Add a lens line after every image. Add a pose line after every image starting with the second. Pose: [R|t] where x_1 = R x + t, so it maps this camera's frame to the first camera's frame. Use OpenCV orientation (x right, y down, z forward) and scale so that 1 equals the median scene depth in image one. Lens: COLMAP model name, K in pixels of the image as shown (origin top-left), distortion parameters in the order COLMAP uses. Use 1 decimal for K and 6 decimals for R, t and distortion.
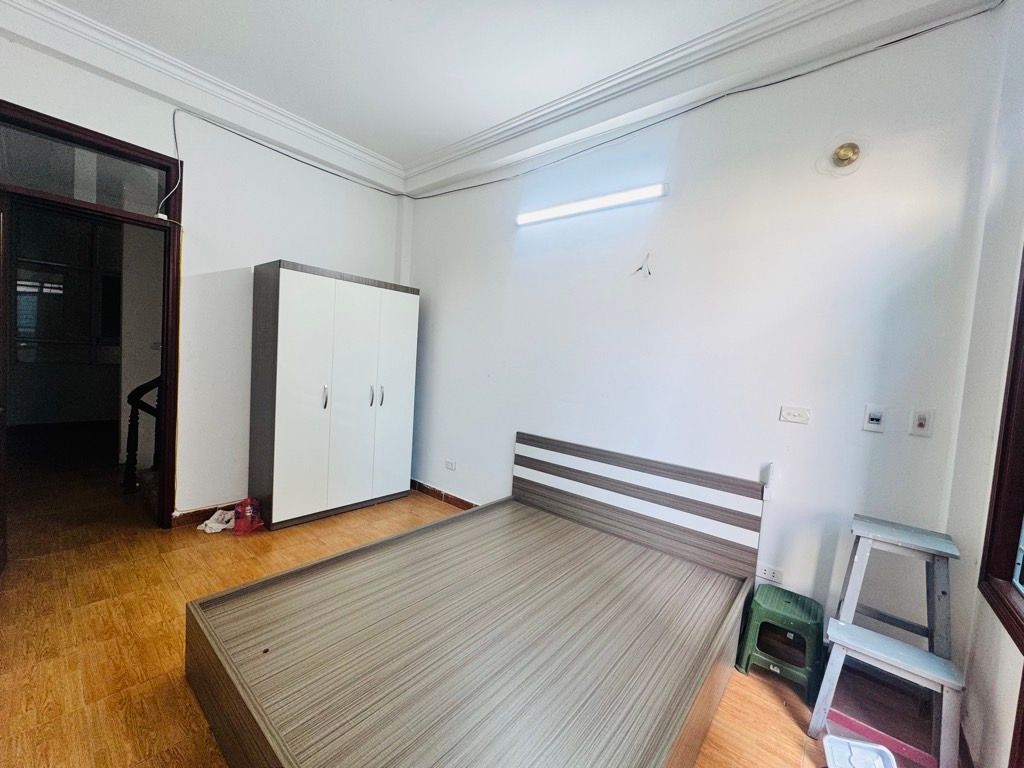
lens RADIAL K [[407.3, 0, 516.1], [0, 407.3, 385.9], [0, 0, 1]] dist [-0.005174, -0.000685]
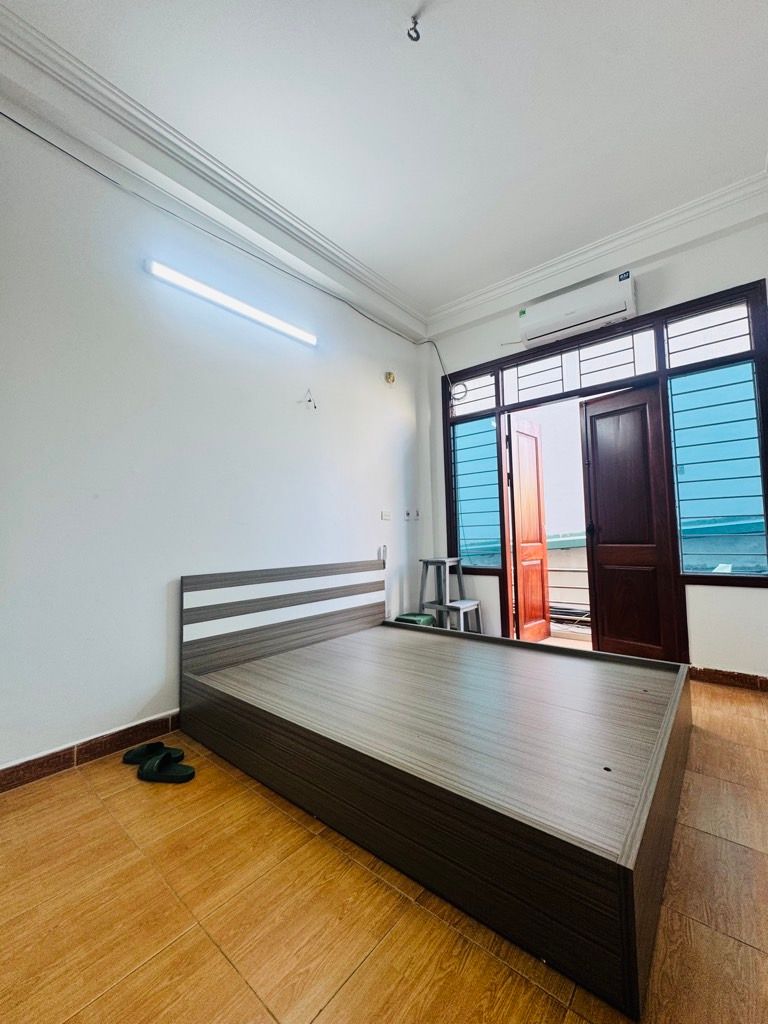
lens RADIAL K [[407.3, 0, 385.7], [0, 407.3, 510.6], [0, 0, 1]] dist [-0.005174, -0.000685]
pose [[0.001542, -0.006727, 0.999976, -0.847282], [0.080745, 0.996713, 0.006581, 0.031955], [-0.996734, 0.080733, 0.002080, 0.811937]]
